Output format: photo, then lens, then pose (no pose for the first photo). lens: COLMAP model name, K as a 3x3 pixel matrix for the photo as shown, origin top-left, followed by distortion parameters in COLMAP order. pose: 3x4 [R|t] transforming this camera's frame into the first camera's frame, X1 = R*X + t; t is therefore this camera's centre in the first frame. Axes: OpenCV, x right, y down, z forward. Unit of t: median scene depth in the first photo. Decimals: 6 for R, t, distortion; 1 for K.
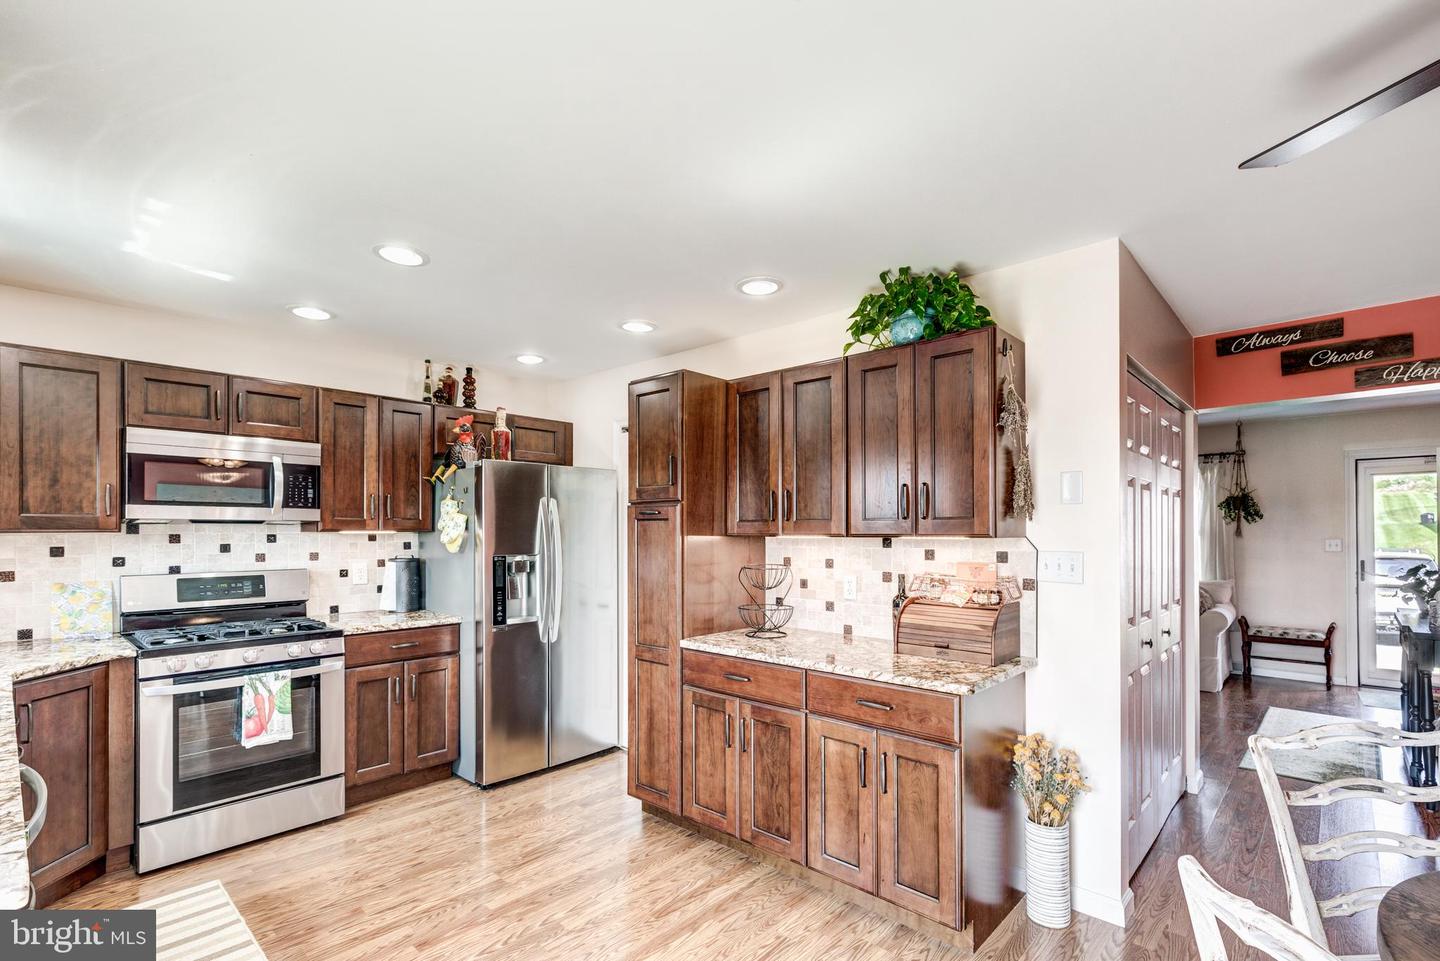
lens RADIAL K [[663.2, 0, 719.7], [0, 663.2, 526.9], [0, 0, 1]] dist [0.002119, -0.000355]
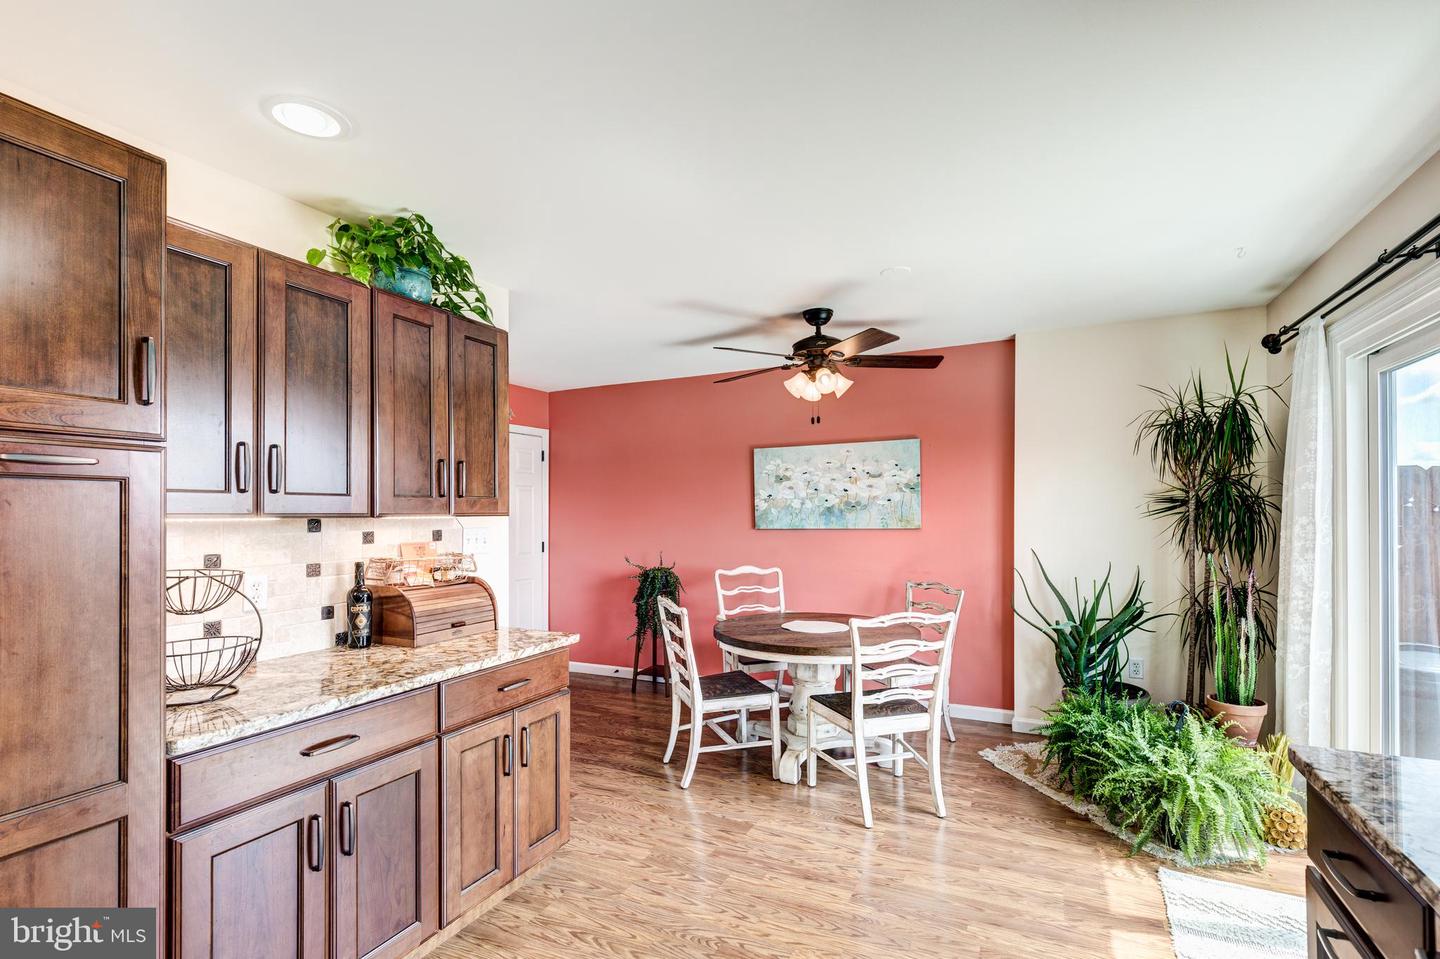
lens RADIAL K [[633.6, 0, 725.1], [0, 633.6, 510.0], [0, 0, 1]] dist [0.000681, 0.000045]
pose [[-0.280414, 0.005975, 0.959860, -0.599841], [-0.002306, 0.999974, -0.006899, 0.010027], [-0.959876, -0.004148, -0.280393, 0.759572]]
